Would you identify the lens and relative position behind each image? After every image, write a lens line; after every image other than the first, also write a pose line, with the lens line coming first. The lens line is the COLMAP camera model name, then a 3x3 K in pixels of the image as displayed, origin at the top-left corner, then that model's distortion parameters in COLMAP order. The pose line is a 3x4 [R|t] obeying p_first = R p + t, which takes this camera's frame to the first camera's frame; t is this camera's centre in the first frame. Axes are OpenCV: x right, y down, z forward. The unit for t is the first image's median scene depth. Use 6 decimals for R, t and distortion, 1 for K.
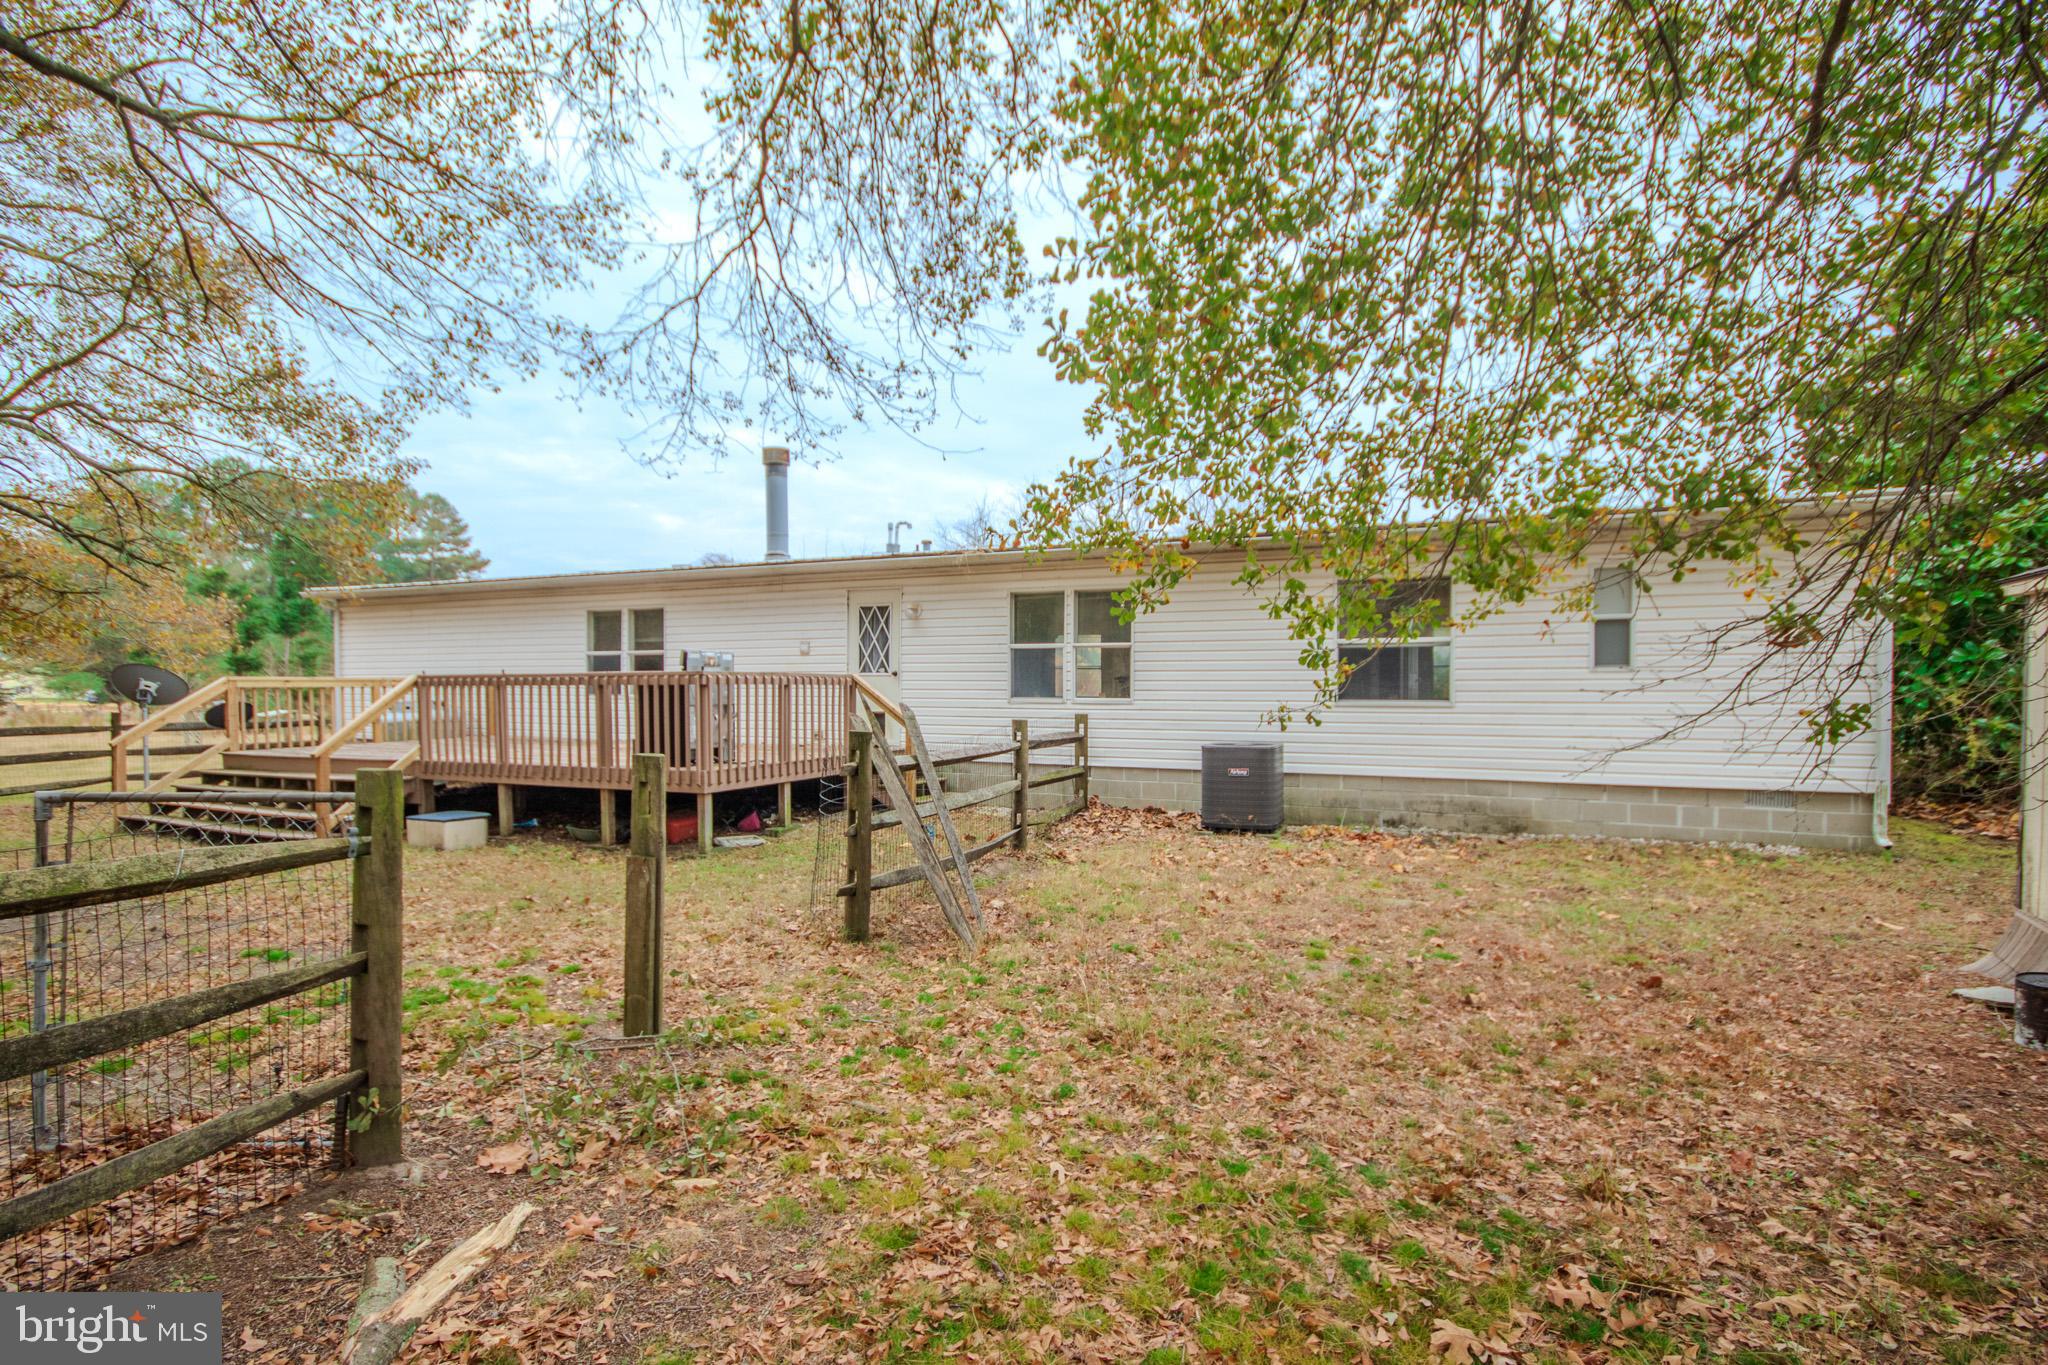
lens RADIAL K [[942.6, 0, 1035.5], [0, 942.6, 712.2], [0, 0, 1]] dist [0.001279, -0.007901]
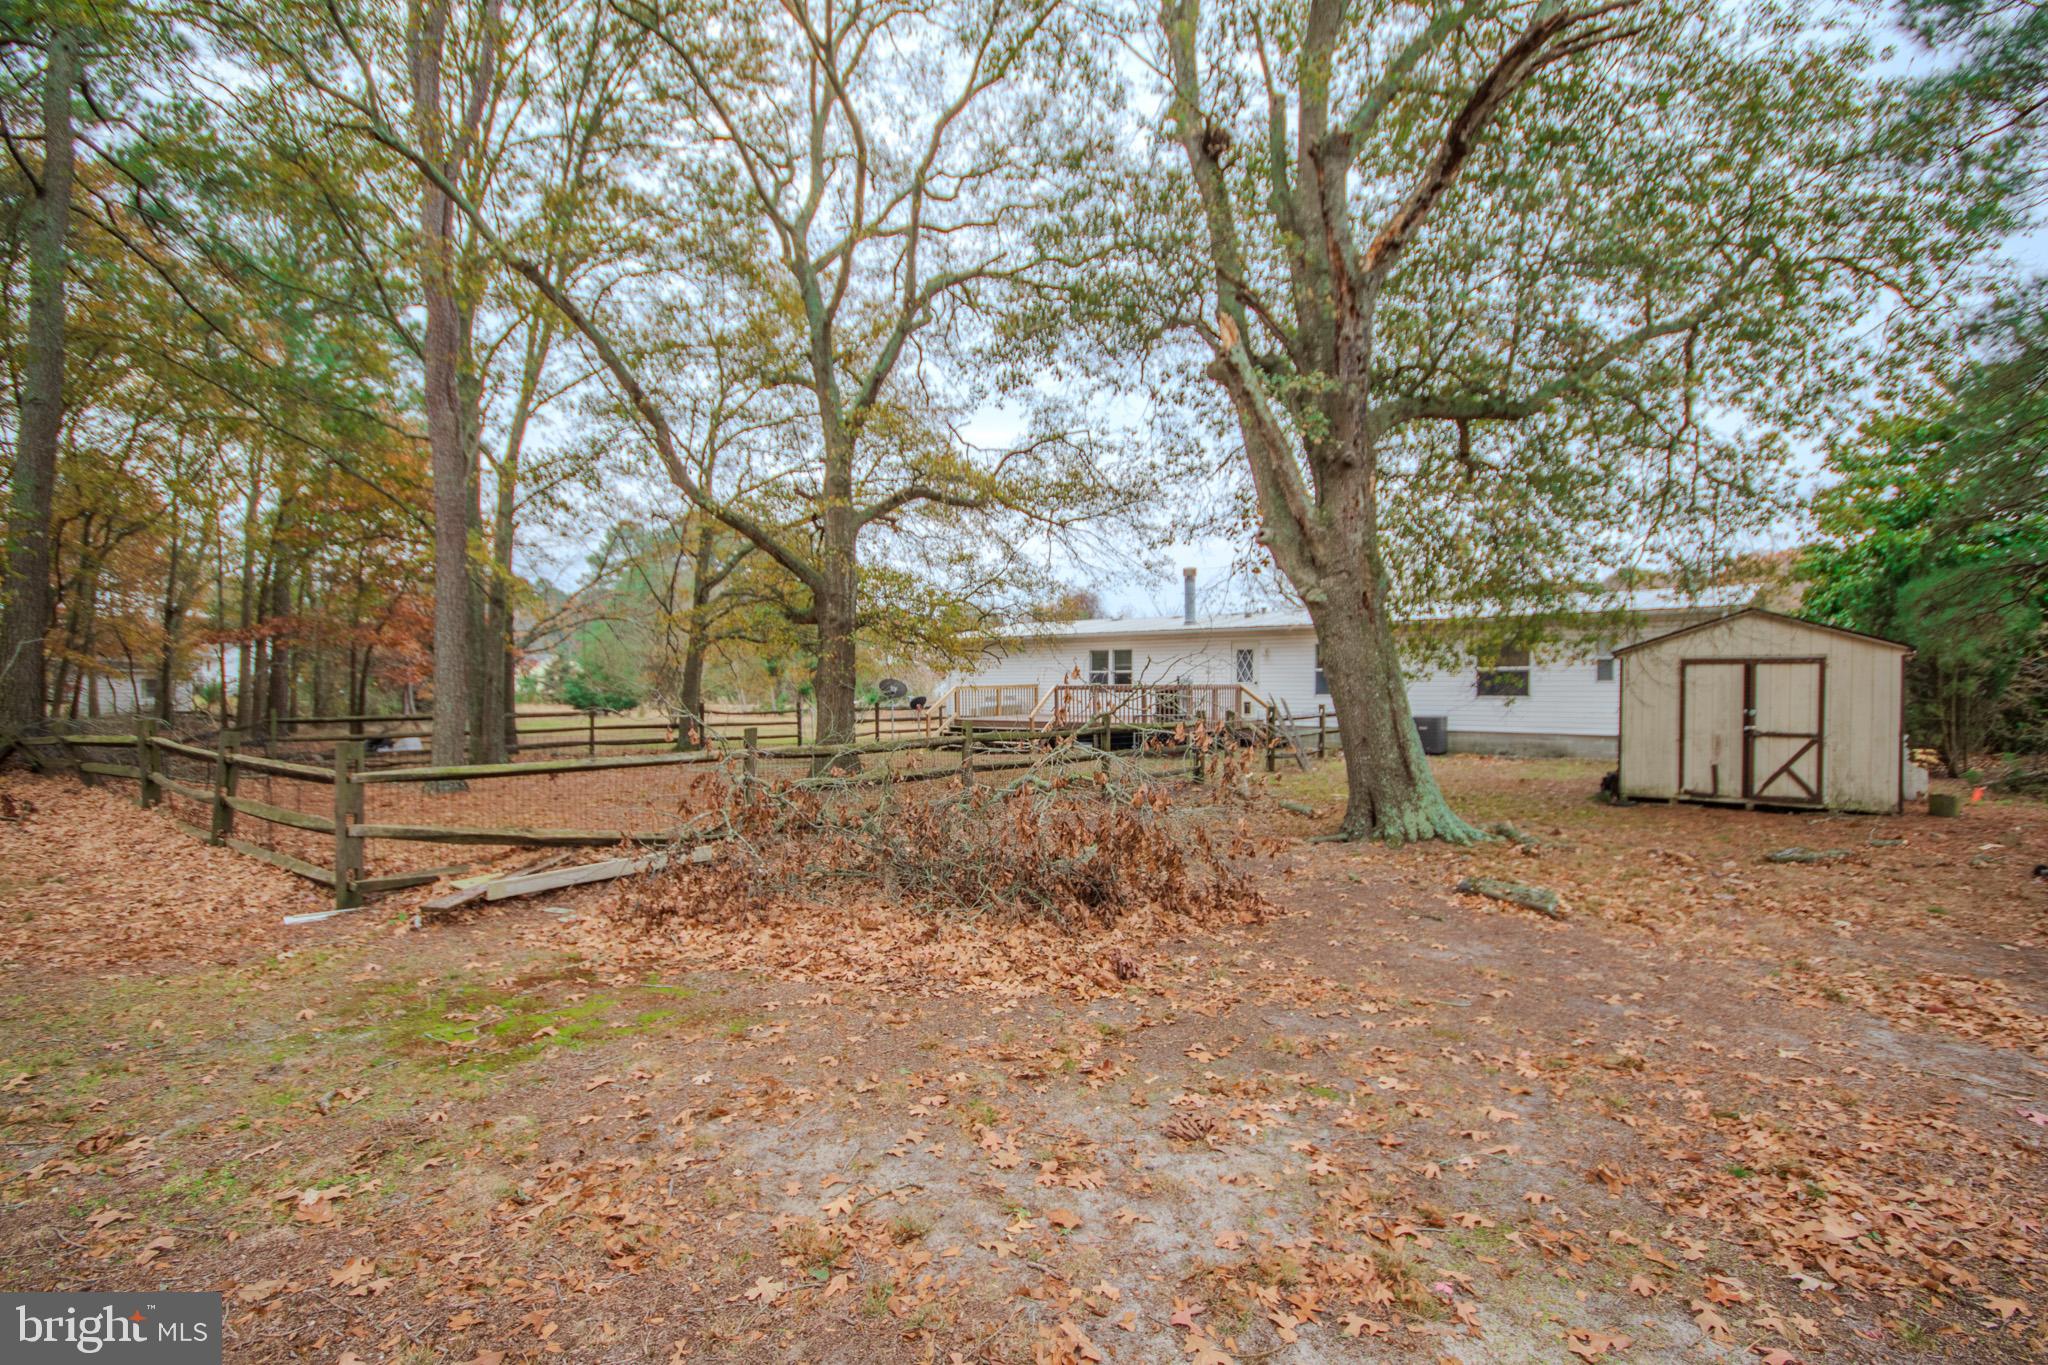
lens RADIAL K [[942.6, 0, 1035.5], [0, 942.6, 712.2], [0, 0, 1]] dist [0.001279, -0.007901]
pose [[0.959108, 0.004373, -0.283008, -0.023689], [-0.001915, 0.999958, 0.008962, 0.004843], [0.283036, -0.008053, 0.959076, -1.019267]]
